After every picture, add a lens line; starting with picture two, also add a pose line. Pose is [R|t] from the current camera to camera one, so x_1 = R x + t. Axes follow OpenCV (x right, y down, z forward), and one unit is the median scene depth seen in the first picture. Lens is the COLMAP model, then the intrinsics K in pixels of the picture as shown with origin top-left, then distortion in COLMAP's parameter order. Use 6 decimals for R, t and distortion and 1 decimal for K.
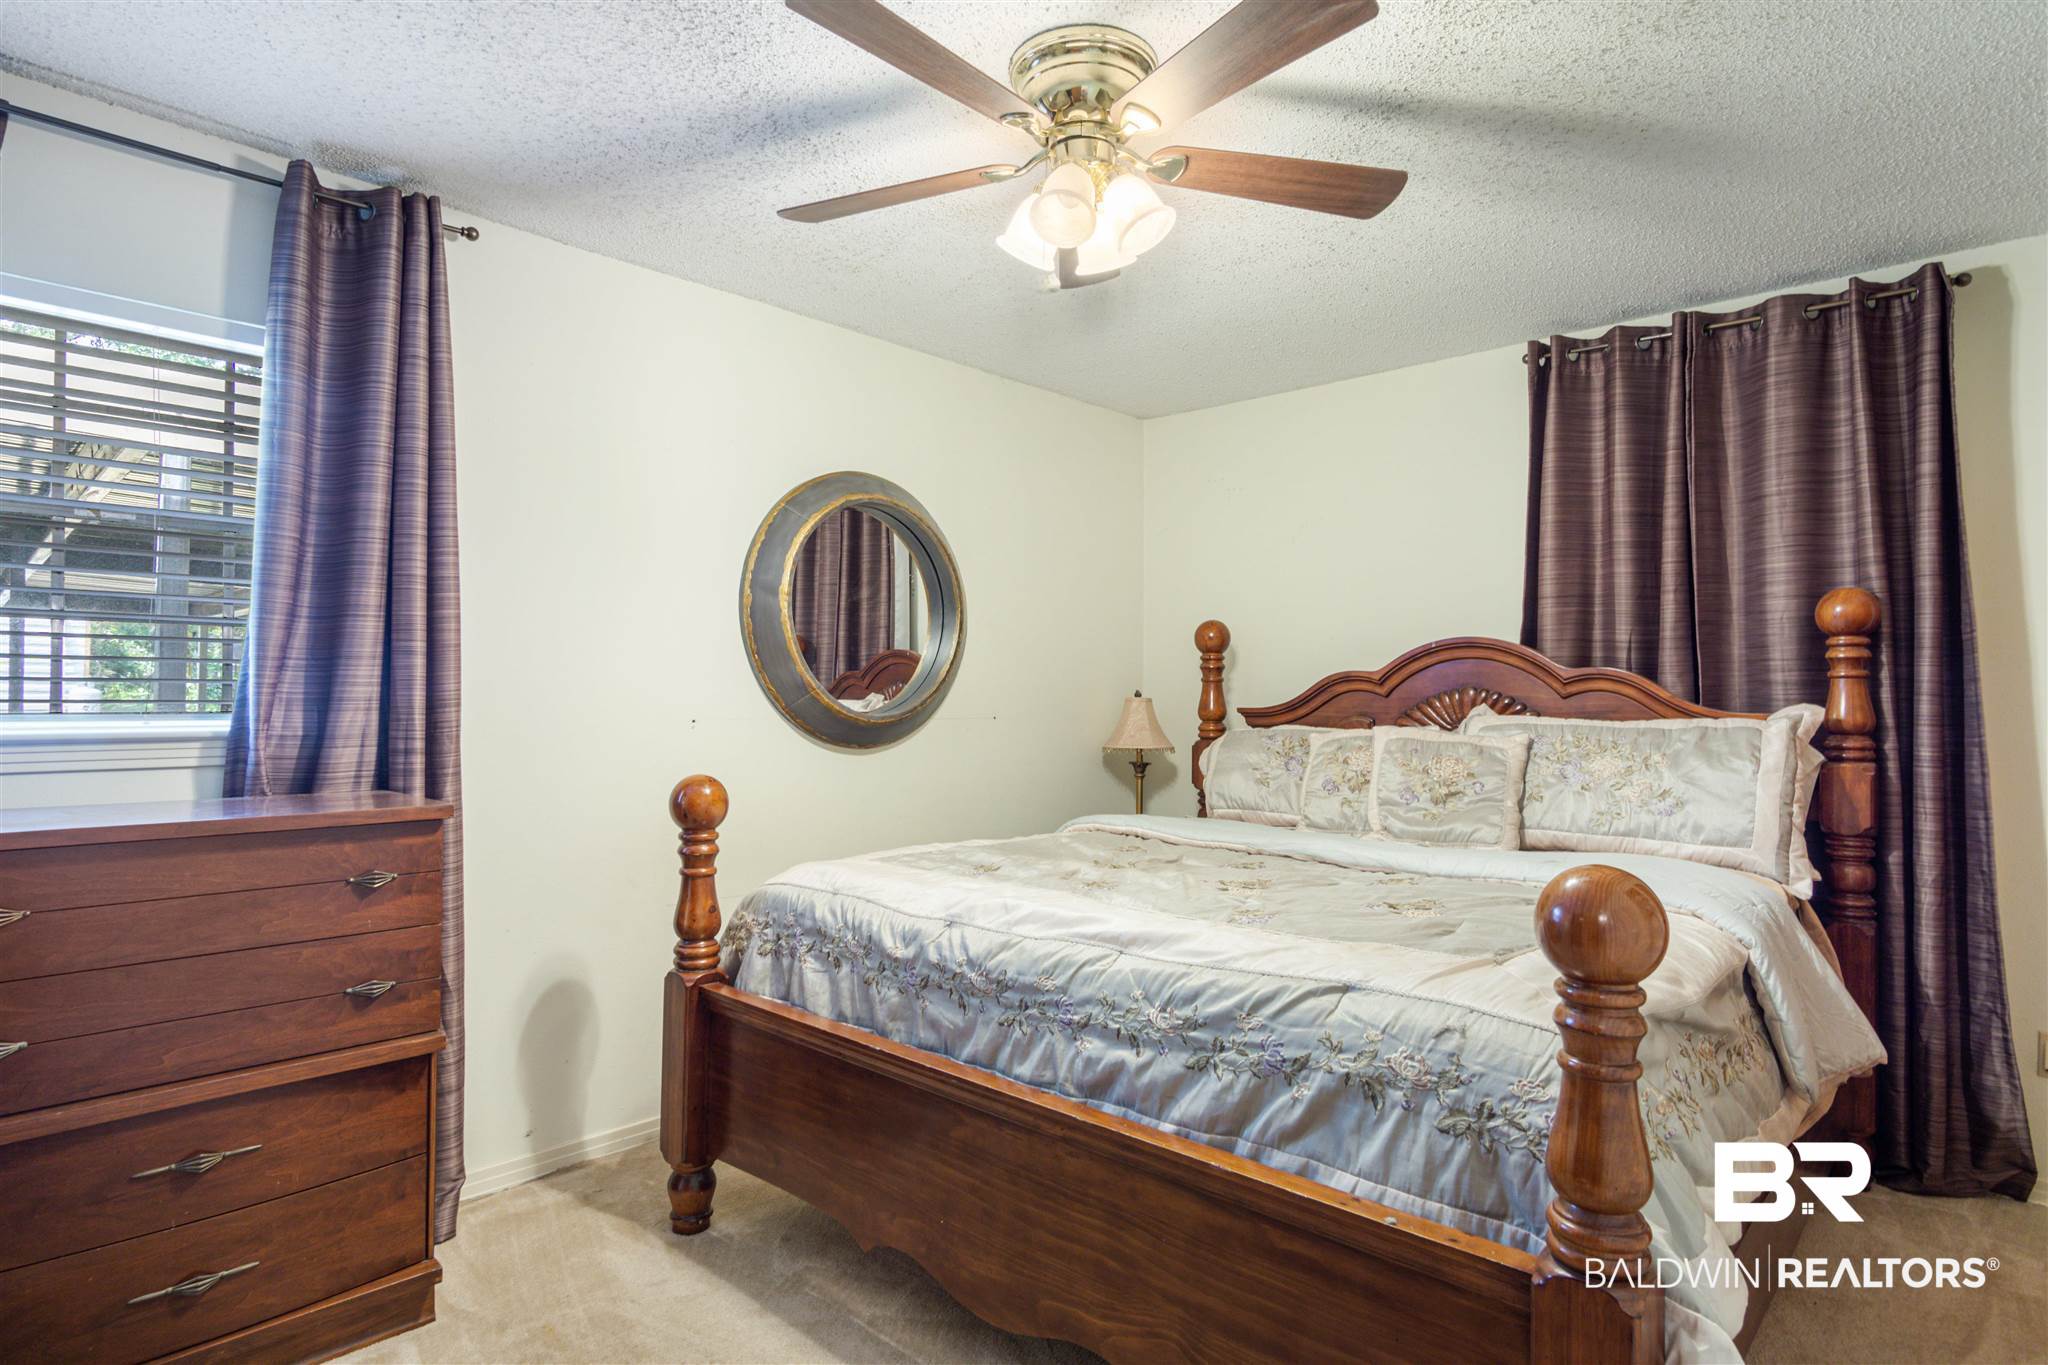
lens RADIAL K [[1098.2, 0, 1037.7], [0, 1098.2, 672.9], [0, 0, 1]] dist [-0.004866, 0.000414]
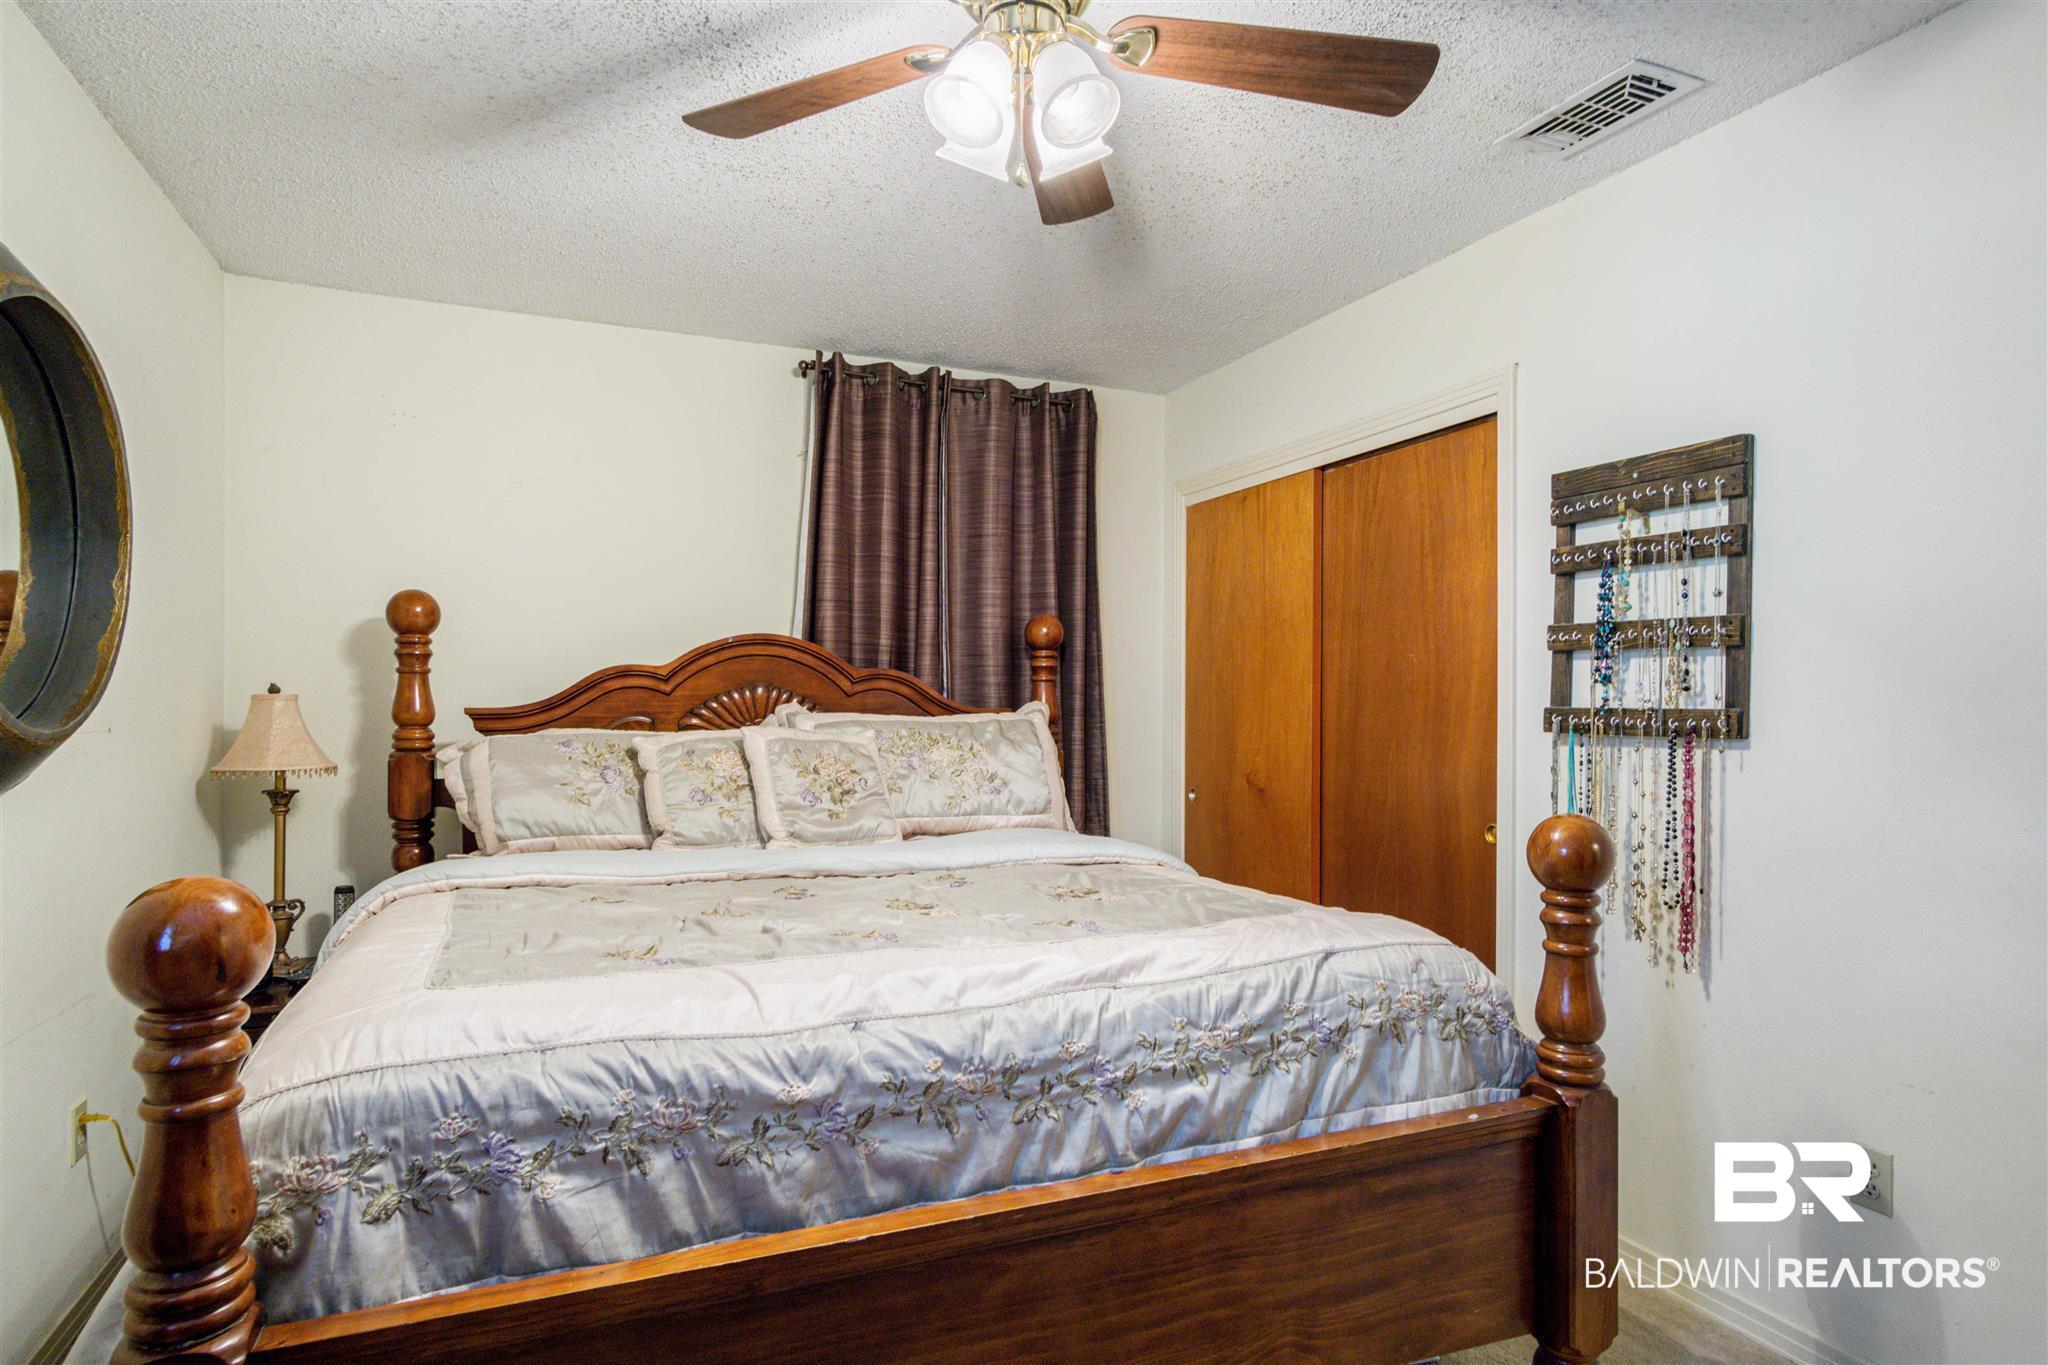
lens RADIAL K [[1098.2, 0, 1031.4], [0, 1098.2, 694.7], [0, 0, 1]] dist [-0.004866, 0.000414]
pose [[0.413032, 0.000061, 0.910716, -0.647425], [-0.024140, 0.999649, 0.010881, 0.008555], [-0.910396, -0.026479, 0.412889, 0.598755]]
